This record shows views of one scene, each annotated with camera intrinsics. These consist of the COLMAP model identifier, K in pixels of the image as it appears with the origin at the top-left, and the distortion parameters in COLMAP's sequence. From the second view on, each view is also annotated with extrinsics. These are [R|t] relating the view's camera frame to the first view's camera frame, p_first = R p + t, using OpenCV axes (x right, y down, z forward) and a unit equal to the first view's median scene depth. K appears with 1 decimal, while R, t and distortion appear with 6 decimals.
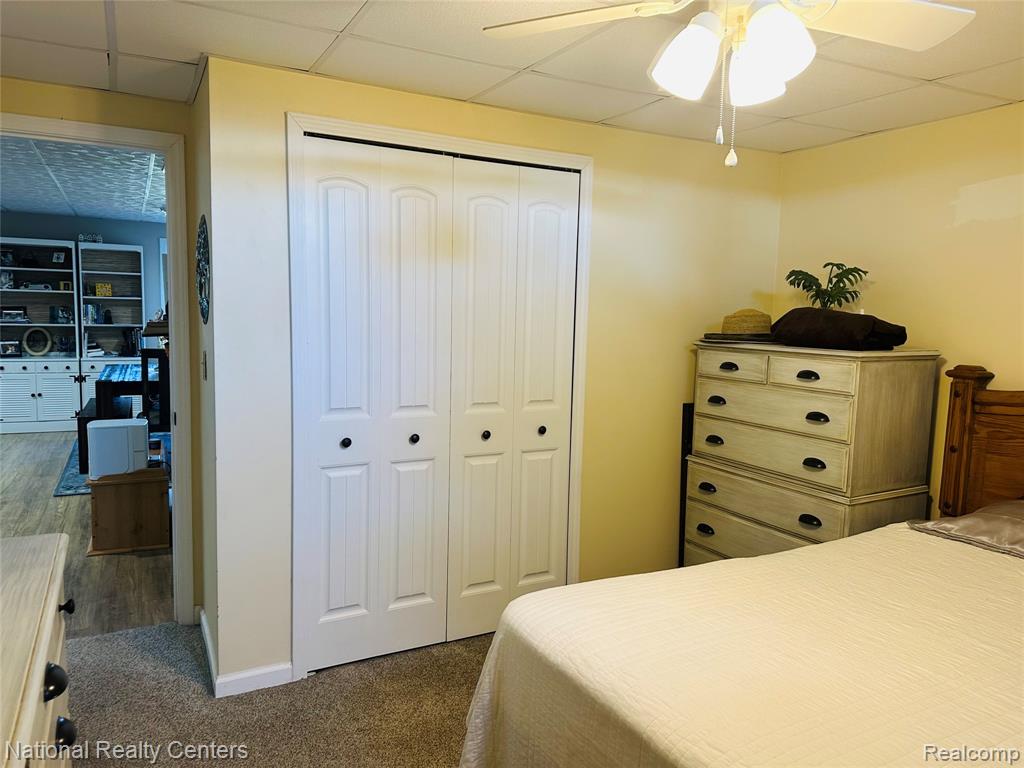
lens RADIAL K [[718.0, 0, 506.4], [0, 718.0, 386.8], [0, 0, 1]] dist [0.086463, -0.104901]
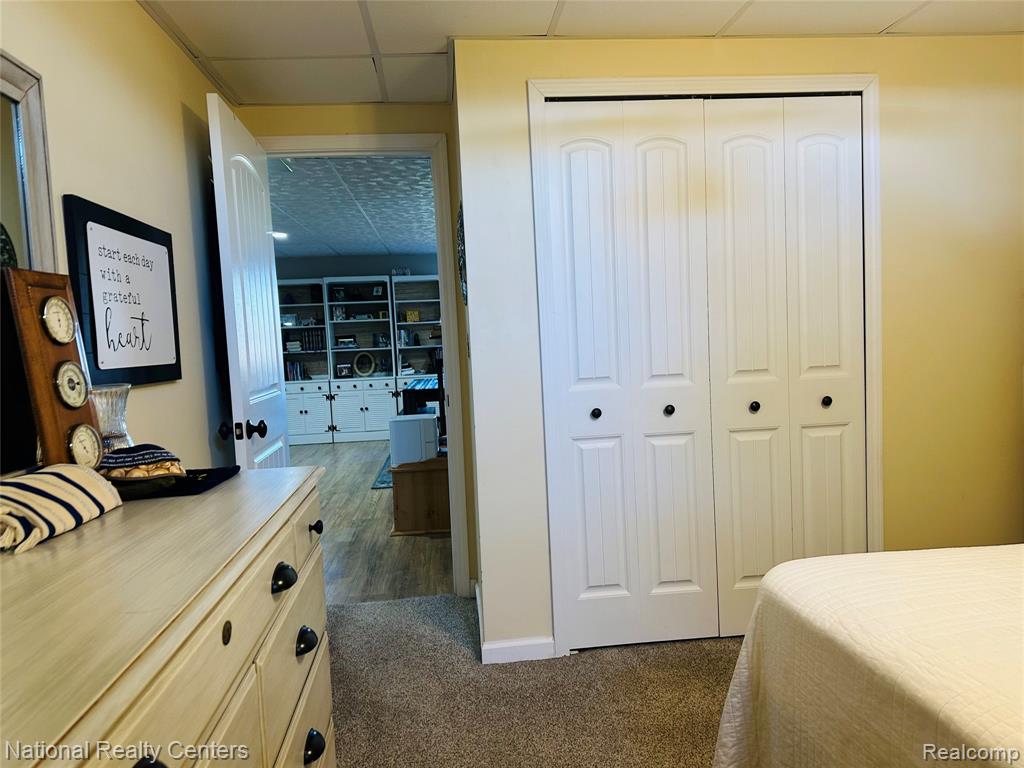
lens RADIAL K [[718.0, 0, 511.2], [0, 718.0, 390.2], [0, 0, 1]] dist [0.086463, -0.104901]
pose [[0.923629, -0.041474, -0.381038, 0.033665], [0.030333, 0.998920, -0.035201, 0.066607], [0.382086, 0.020954, 0.923889, 0.057543]]
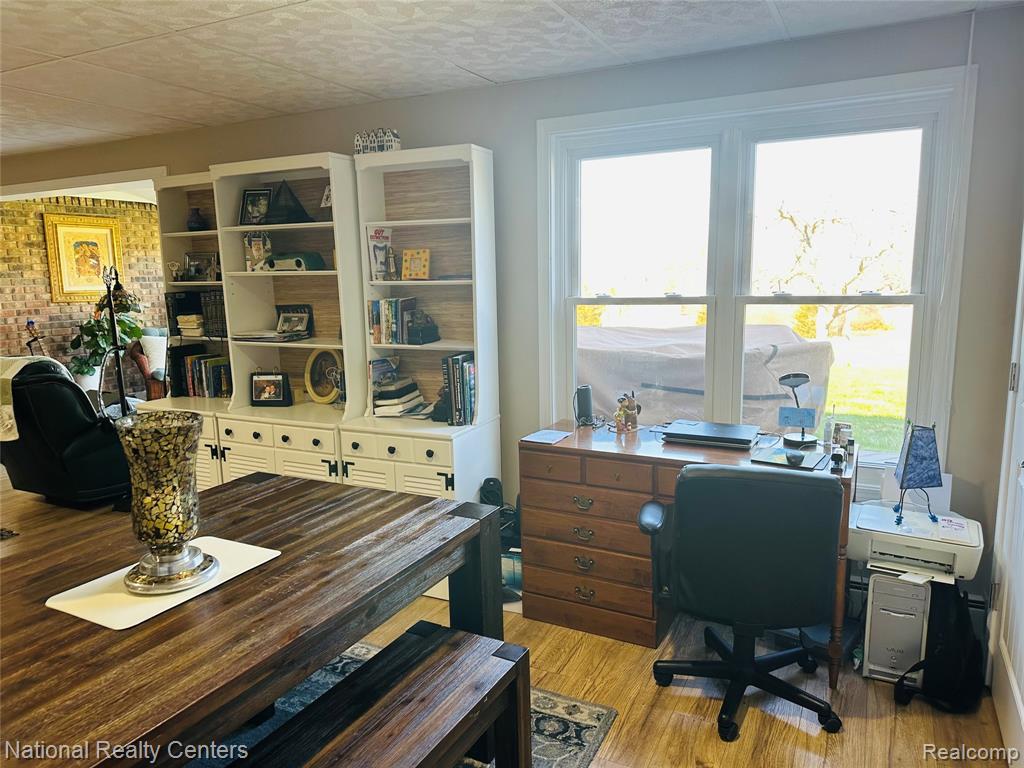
lens RADIAL K [[718.0, 0, 513.8], [0, 718.0, 396.4], [0, 0, 1]] dist [0.086463, -0.104901]
pose [[0.591128, 0.101365, -0.800183, -0.407587], [-0.050980, 0.994784, 0.088356, -0.234930], [0.804965, -0.011436, 0.593212, 1.955955]]
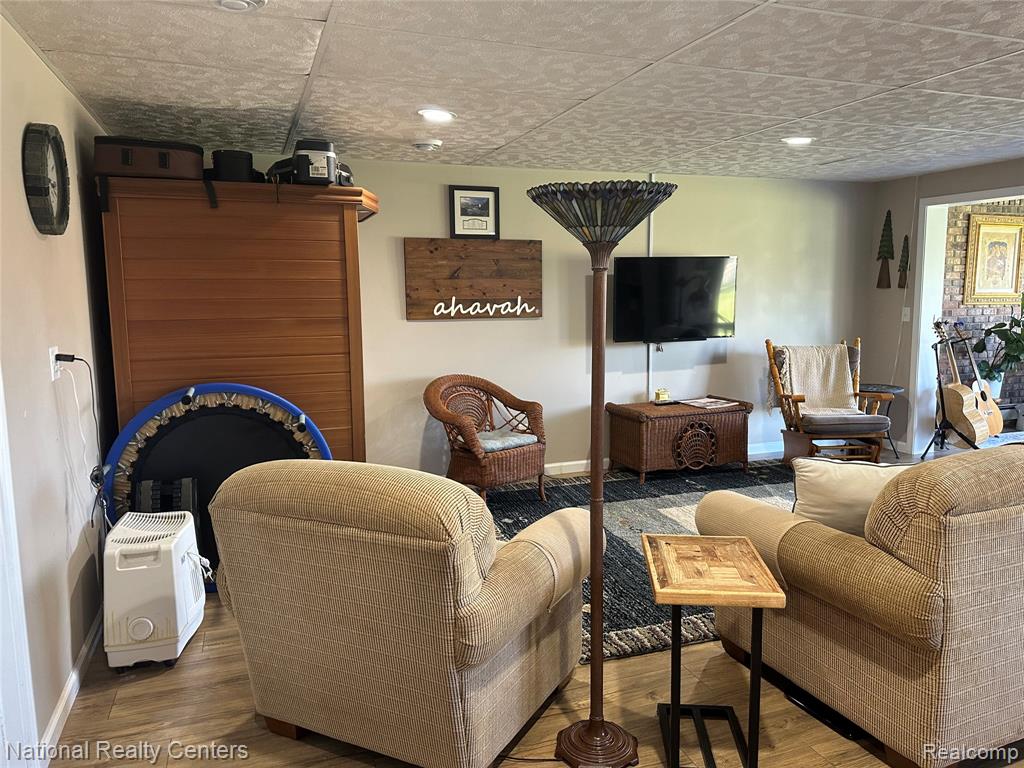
lens RADIAL K [[718.0, 0, 507.8], [0, 718.0, 381.4], [0, 0, 1]] dist [0.086463, -0.104901]
pose [[-0.121391, 0.098482, -0.987707, -0.694109], [-0.098485, 0.988961, 0.110711, -0.132524], [0.987707, 0.110713, -0.110352, 1.085192]]
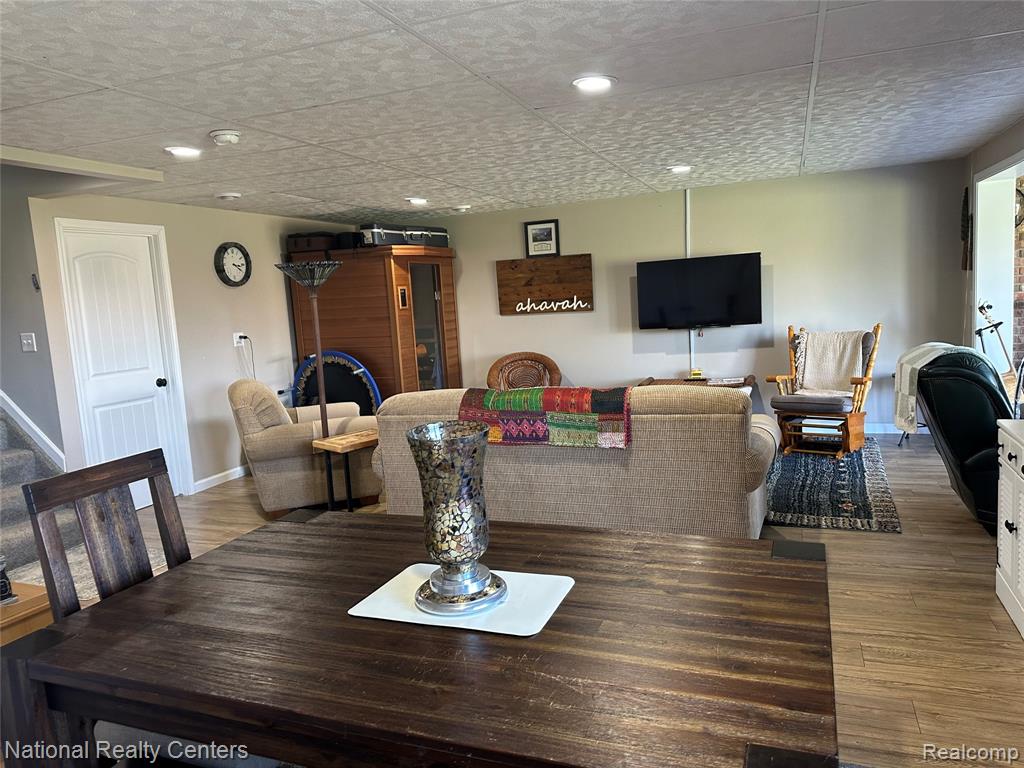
lens RADIAL K [[718.0, 0, 516.1], [0, 718.0, 377.2], [0, 0, 1]] dist [0.086463, -0.104901]
pose [[-0.742122, 0.093311, -0.663737, -0.680405], [-0.032601, 0.984065, 0.174795, -0.279270], [0.669471, 0.151357, -0.727255, 2.430323]]
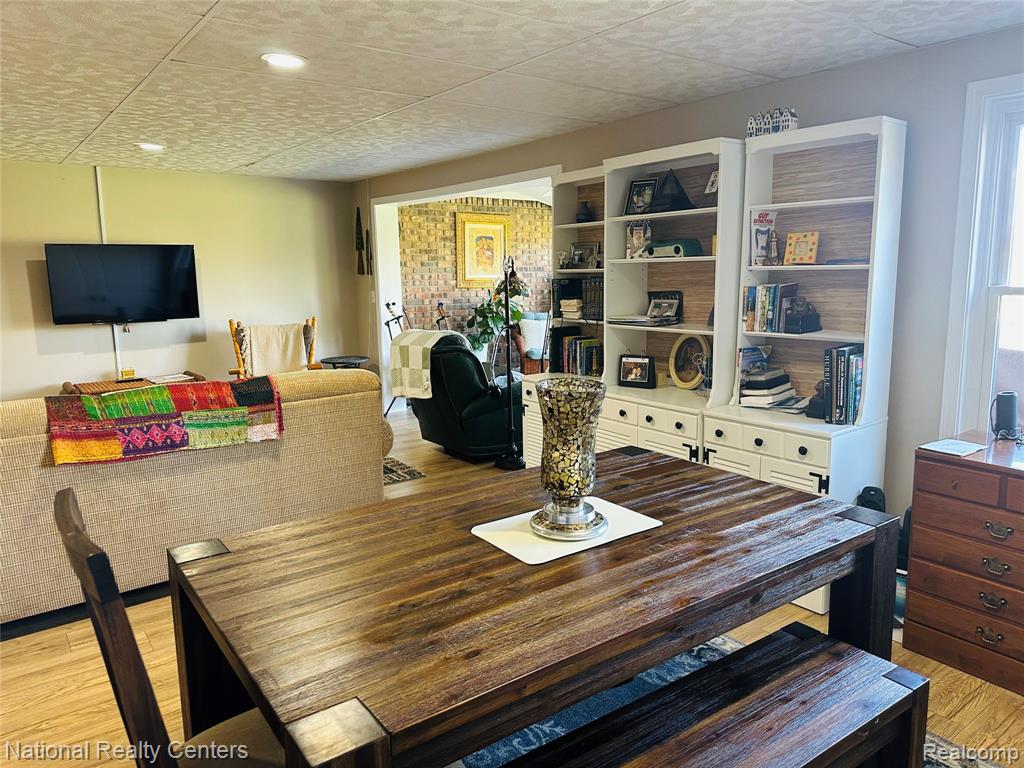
lens RADIAL K [[718.0, 0, 517.7], [0, 718.0, 385.1], [0, 0, 1]] dist [0.086463, -0.104901]
pose [[0.172304, 0.128475, -0.976630, -0.421204], [-0.089313, 0.989412, 0.114400, -0.220715], [0.980987, 0.067514, 0.181954, 1.915933]]
